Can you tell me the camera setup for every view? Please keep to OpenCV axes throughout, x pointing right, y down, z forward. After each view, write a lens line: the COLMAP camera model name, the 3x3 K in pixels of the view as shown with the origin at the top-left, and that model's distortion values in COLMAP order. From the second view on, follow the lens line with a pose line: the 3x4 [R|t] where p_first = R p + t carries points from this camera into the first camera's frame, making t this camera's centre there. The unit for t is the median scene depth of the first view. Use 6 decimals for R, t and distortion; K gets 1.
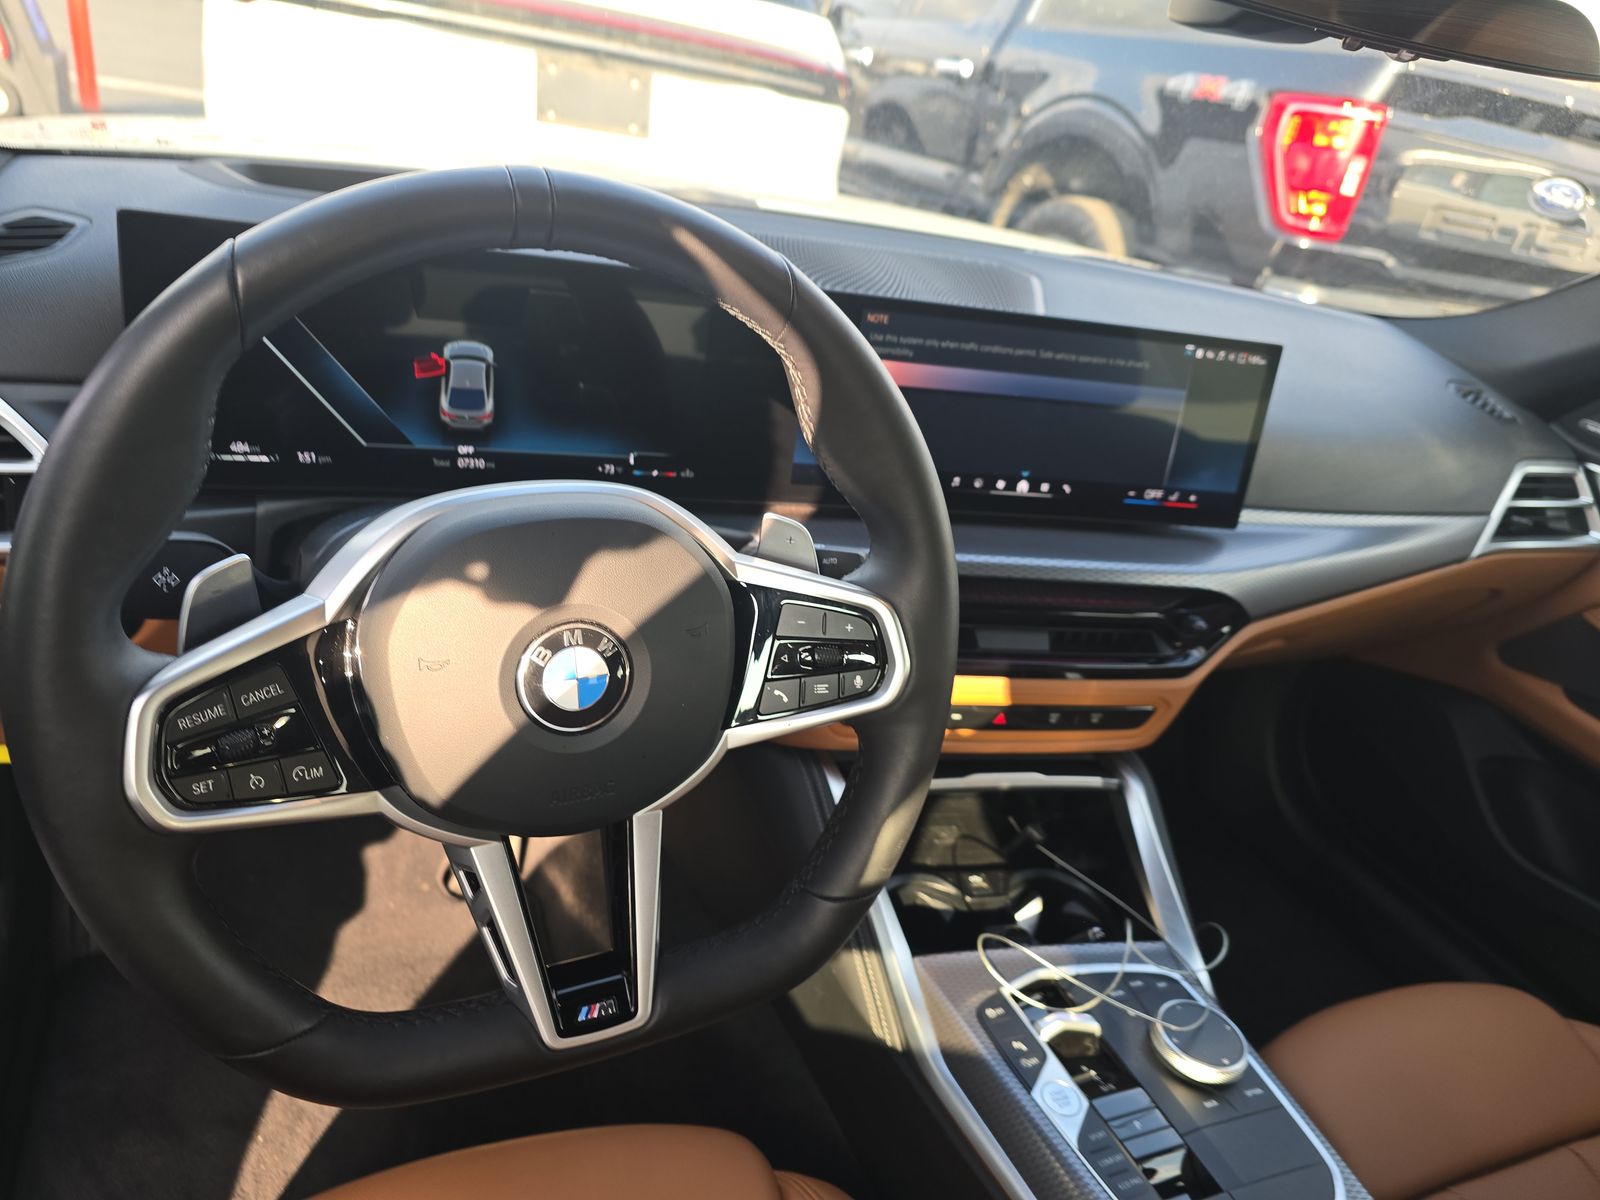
lens RADIAL K [[1047.8, 0, 791.5], [0, 1047.8, 611.7], [0, 0, 1]] dist [0.059451, -0.082959]
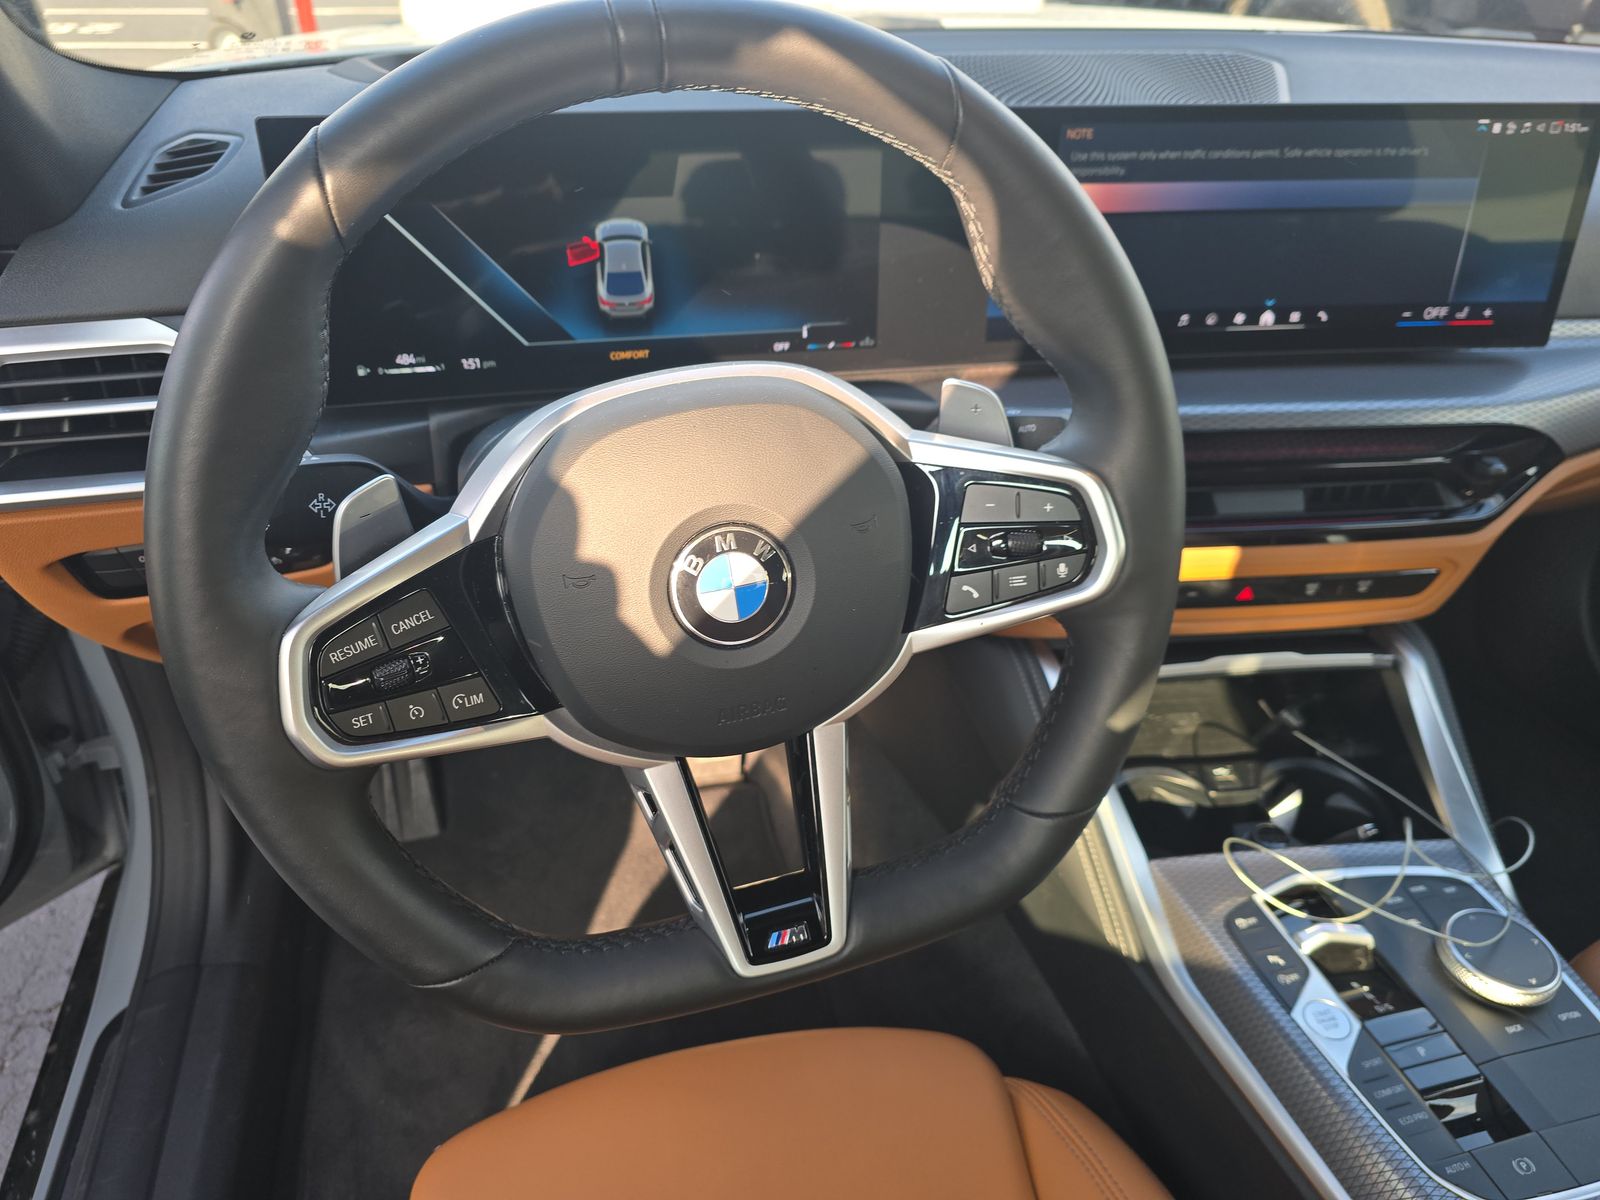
lens RADIAL K [[1084.8, 0, 798.2], [0, 1084.8, 612.2], [0, 0, 1]] dist [0.032176, -0.033671]
pose [[0.979076, -0.047546, -0.197863, 0.017405], [0.069461, 0.992008, 0.105334, -0.004783], [0.191273, -0.116874, 0.974554, 0.059665]]
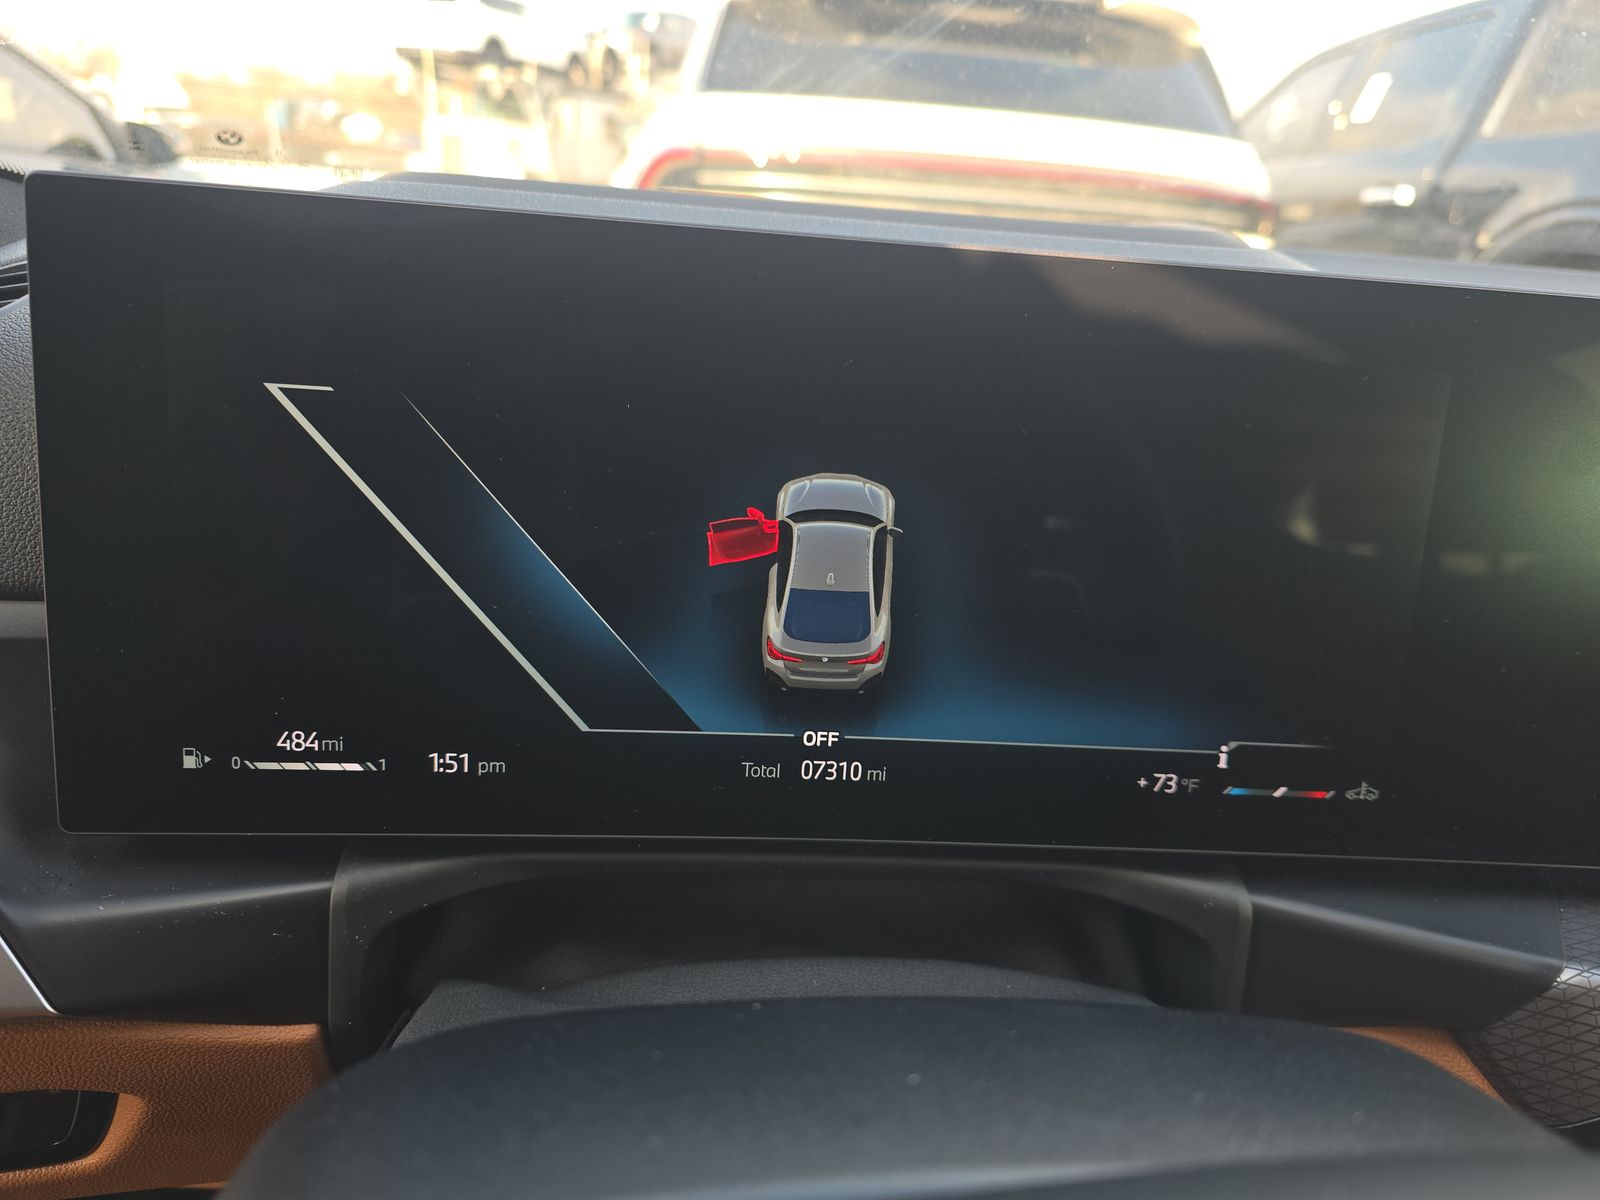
lens RADIAL K [[1047.8, 0, 791.5], [0, 1047.8, 611.7], [0, 0, 1]] dist [0.059451, -0.082959]
pose [[0.947155, -0.003575, -0.320755, -0.188423], [-0.049495, 0.986334, -0.157146, -0.136700], [0.316934, 0.164717, 0.934035, 0.608439]]
